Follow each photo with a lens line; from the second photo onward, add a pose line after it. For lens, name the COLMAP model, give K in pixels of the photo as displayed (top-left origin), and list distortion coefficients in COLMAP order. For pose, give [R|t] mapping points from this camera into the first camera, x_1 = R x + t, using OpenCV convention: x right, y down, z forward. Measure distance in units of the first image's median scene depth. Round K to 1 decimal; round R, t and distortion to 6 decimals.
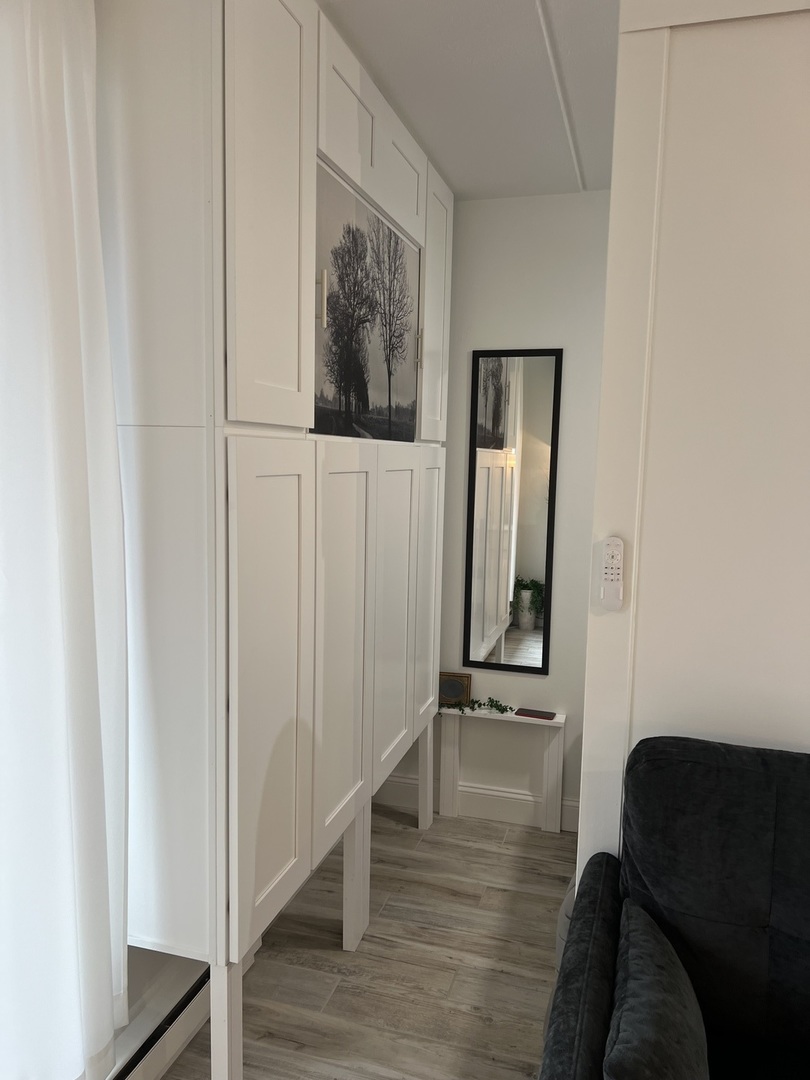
lens RADIAL K [[808.5, 0, 407.3], [0, 808.5, 544.8], [0, 0, 1]] dist [0.061720, -0.066276]
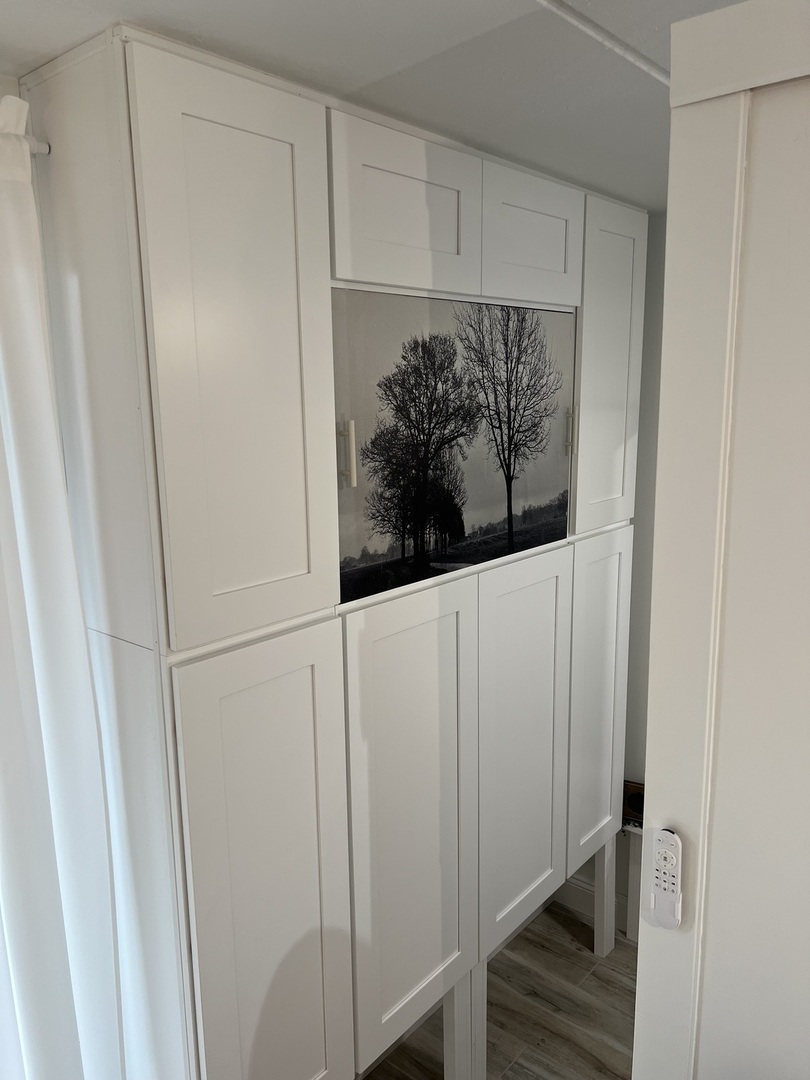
lens RADIAL K [[808.5, 0, 402.7], [0, 808.5, 536.2], [0, 0, 1]] dist [0.061720, -0.066276]
pose [[0.909690, 0.047585, -0.412552, 0.240382], [-0.016950, 0.996840, 0.077603, -0.231409], [0.414942, -0.063602, 0.907622, 0.210919]]
